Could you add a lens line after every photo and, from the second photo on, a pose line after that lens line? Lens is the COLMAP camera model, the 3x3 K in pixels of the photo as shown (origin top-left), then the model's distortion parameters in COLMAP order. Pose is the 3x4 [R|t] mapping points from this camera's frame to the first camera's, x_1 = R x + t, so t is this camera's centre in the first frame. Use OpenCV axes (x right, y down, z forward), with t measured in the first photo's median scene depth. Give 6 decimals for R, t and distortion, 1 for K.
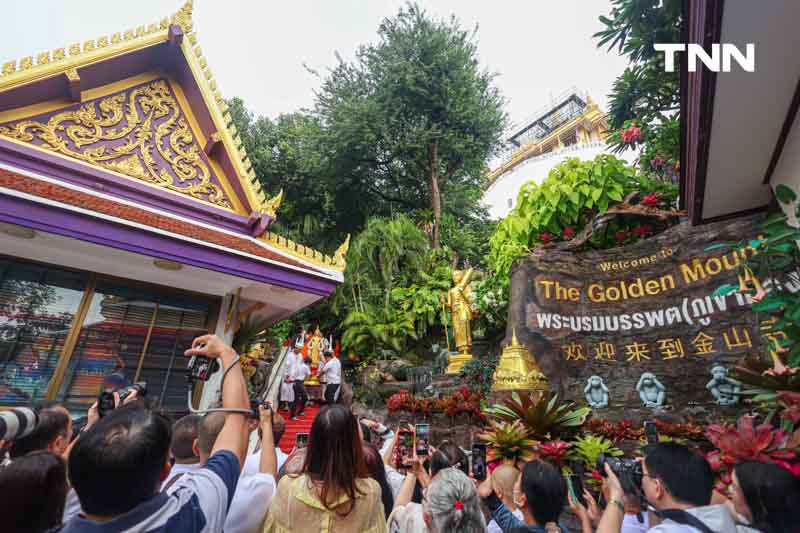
lens RADIAL K [[369.4, 0, 397.1], [0, 369.4, 268.2], [0, 0, 1]] dist [0.001470, 0.000168]
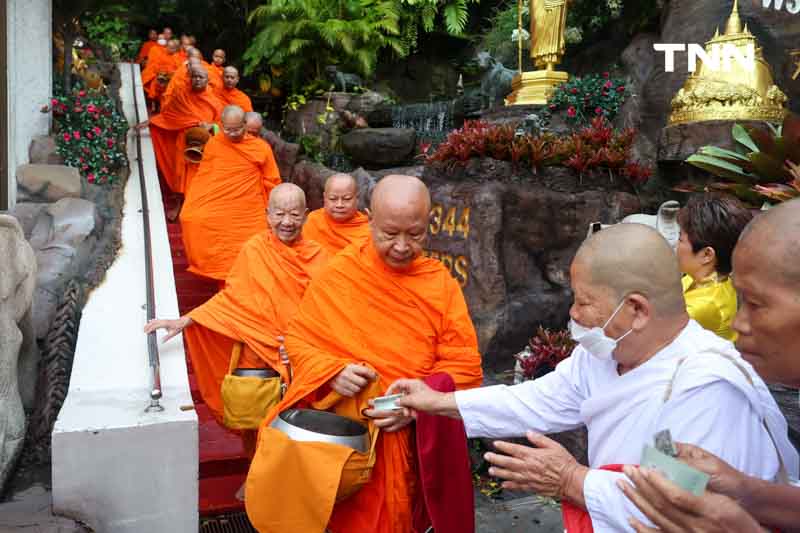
lens RADIAL K [[608.5, 0, 400.0], [0, 608.5, 266.5], [0, 0, 1]] dist [0.001294, -0.000648]
pose [[0.984214, 0.009904, 0.176704, -0.180296], [-0.089786, 0.888349, 0.450305, 0.122068], [-0.152515, -0.459062, 0.875215, 0.187954]]
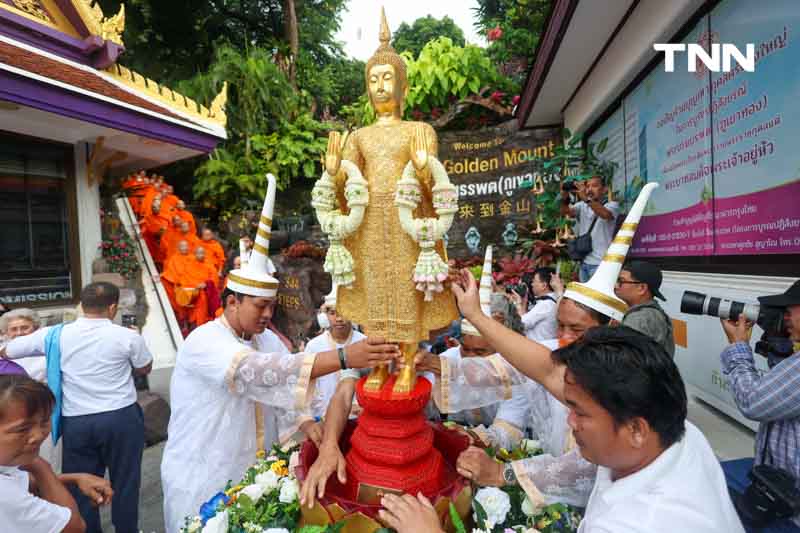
lens RADIAL K [[369.4, 0, 397.1], [0, 369.4, 268.2], [0, 0, 1]] dist [0.001470, 0.000168]
pose [[0.911137, -0.062436, 0.407347, -0.160215], [-0.108940, 0.916803, 0.384193, -0.075813], [-0.397445, -0.394429, 0.828531, -0.140104]]
